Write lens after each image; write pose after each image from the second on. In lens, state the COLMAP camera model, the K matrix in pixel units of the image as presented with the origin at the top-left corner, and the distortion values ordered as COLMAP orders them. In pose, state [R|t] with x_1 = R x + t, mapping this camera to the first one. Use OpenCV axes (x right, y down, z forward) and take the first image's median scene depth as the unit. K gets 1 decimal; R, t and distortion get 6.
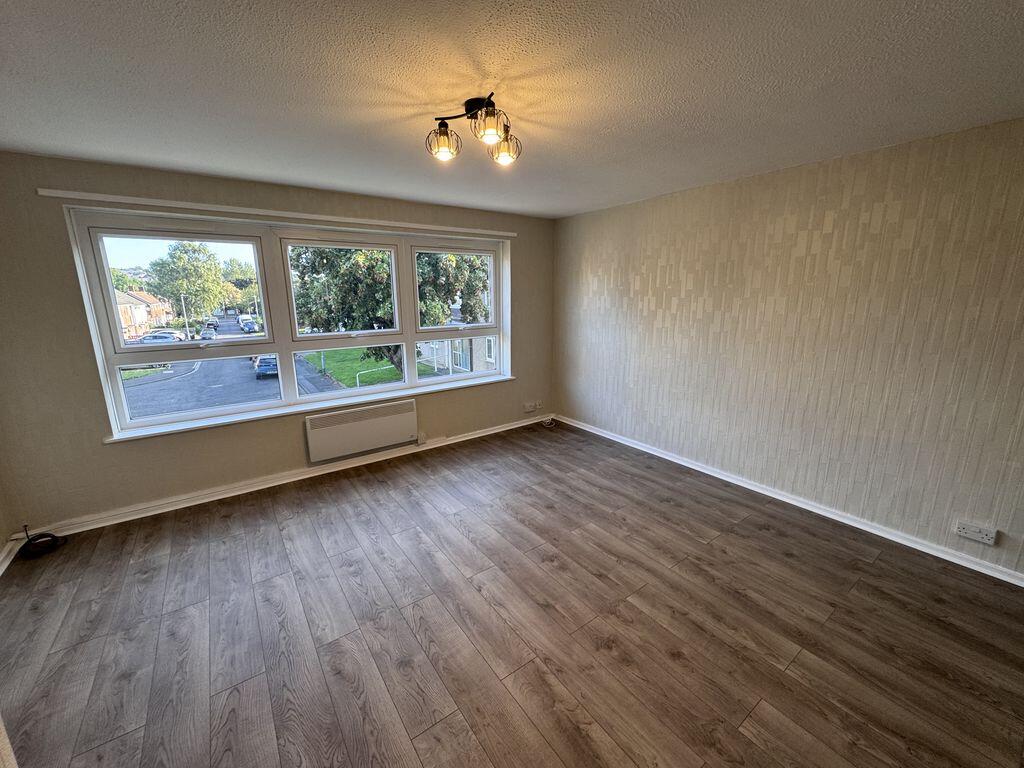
lens RADIAL K [[411.1, 0, 511.3], [0, 411.1, 383.0], [0, 0, 1]] dist [-0.001120, -0.000260]
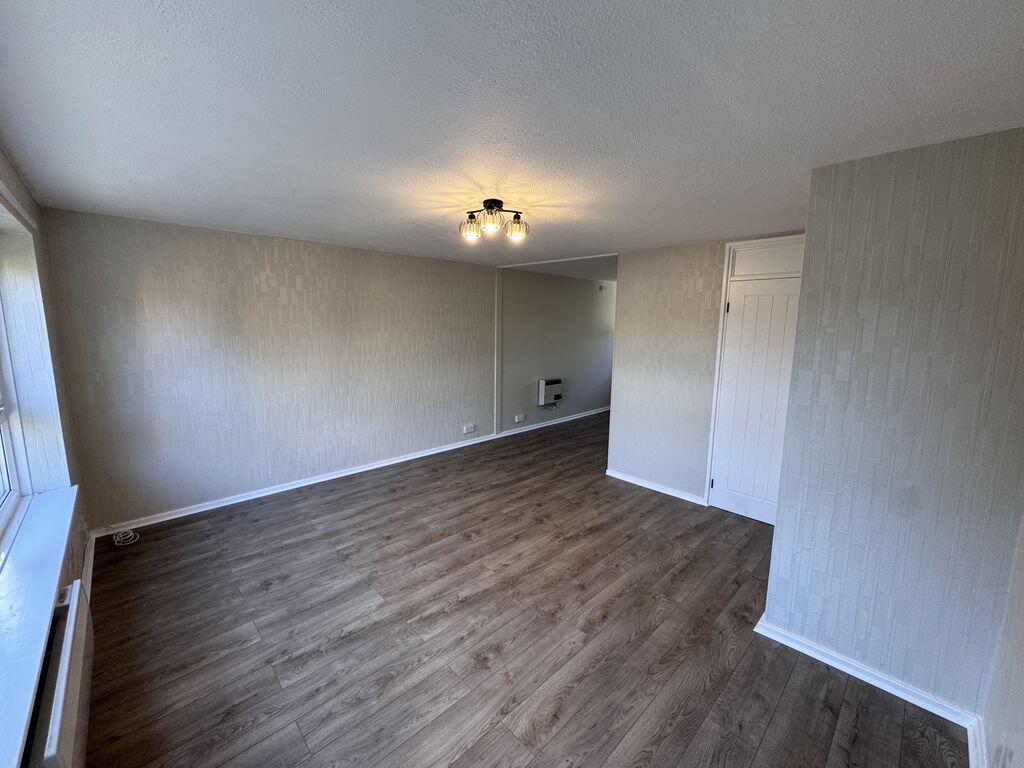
lens RADIAL K [[411.1, 0, 511.3], [0, 411.1, 383.0], [0, 0, 1]] dist [-0.001120, -0.000260]
pose [[-0.139276, -0.139672, 0.980354, -1.014780], [0.204027, 0.964715, 0.166430, -0.203153], [-0.969007, 0.223198, -0.105865, 0.809448]]
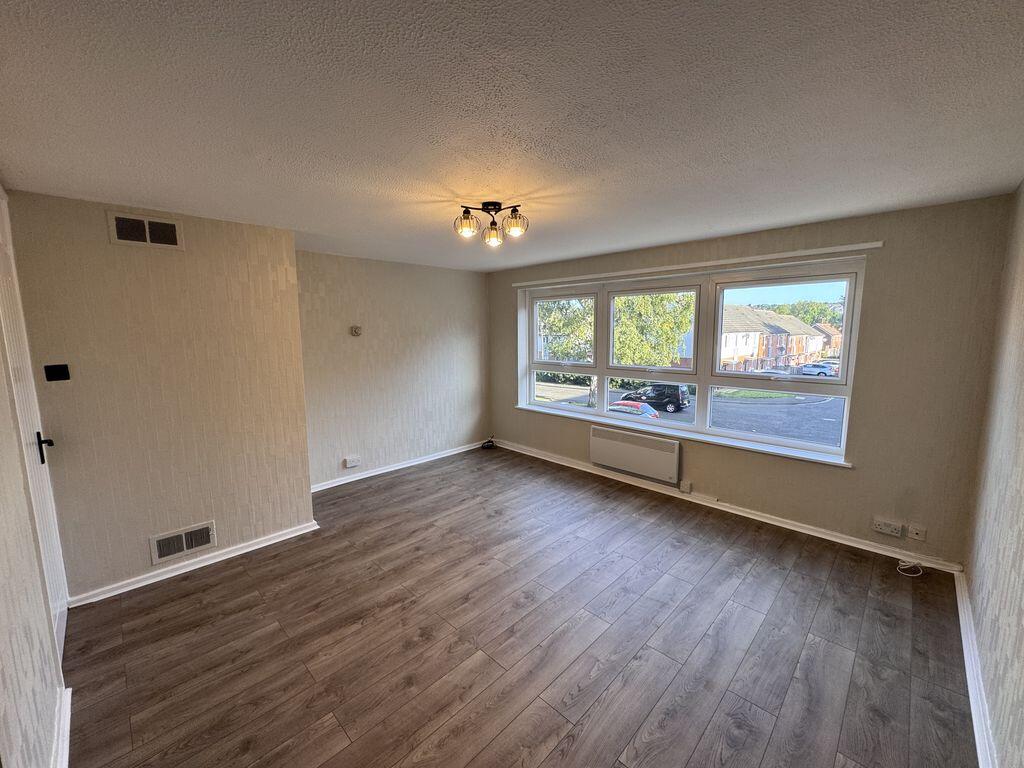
lens RADIAL K [[411.1, 0, 511.3], [0, 411.1, 383.0], [0, 0, 1]] dist [-0.001120, -0.000260]
pose [[0.165726, 0.134911, -0.976900, 0.909214], [-0.207536, 0.973185, 0.099191, -0.158993], [0.964087, 0.186304, 0.189281, 0.603939]]
